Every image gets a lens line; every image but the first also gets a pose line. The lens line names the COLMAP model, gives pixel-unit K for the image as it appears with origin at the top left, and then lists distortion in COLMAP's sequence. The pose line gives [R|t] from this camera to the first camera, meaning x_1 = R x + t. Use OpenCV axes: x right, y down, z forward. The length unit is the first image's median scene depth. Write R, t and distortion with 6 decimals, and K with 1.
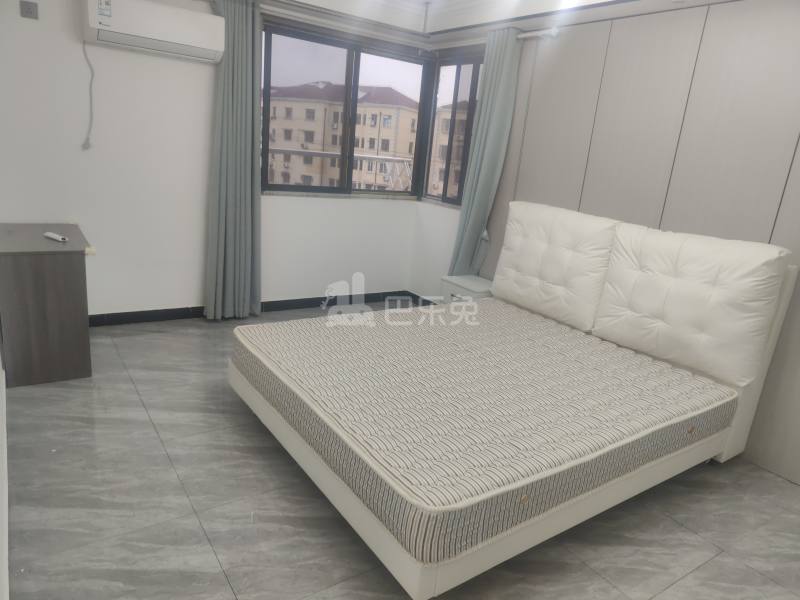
lens RADIAL K [[557.3, 0, 405.6], [0, 557.3, 301.8], [0, 0, 1]] dist [0.009612, -0.002561]
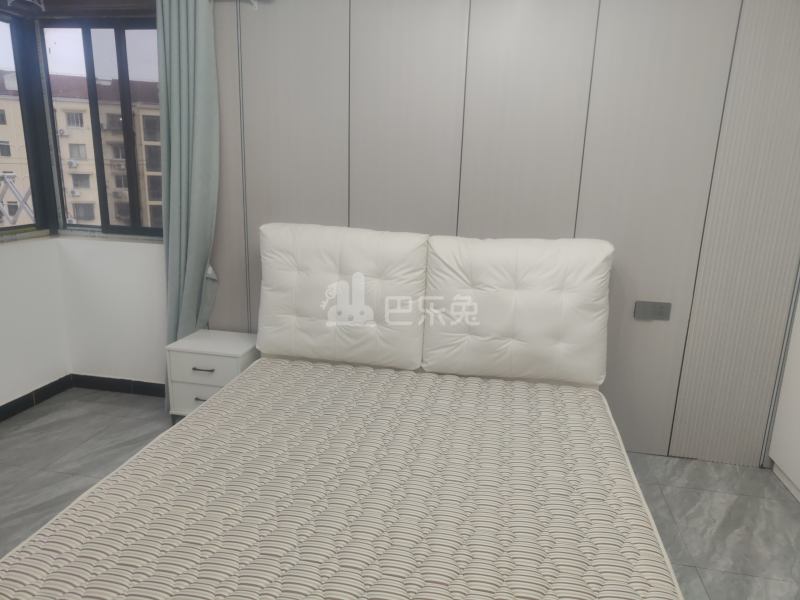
lens RADIAL K [[557.3, 0, 405.6], [0, 557.3, 301.8], [0, 0, 1]] dist [0.009612, -0.002561]
pose [[0.710235, -0.232348, 0.664515, -0.205166], [0.217171, 0.970237, 0.107131, -0.131154], [-0.669629, 0.068226, 0.739555, 0.372467]]
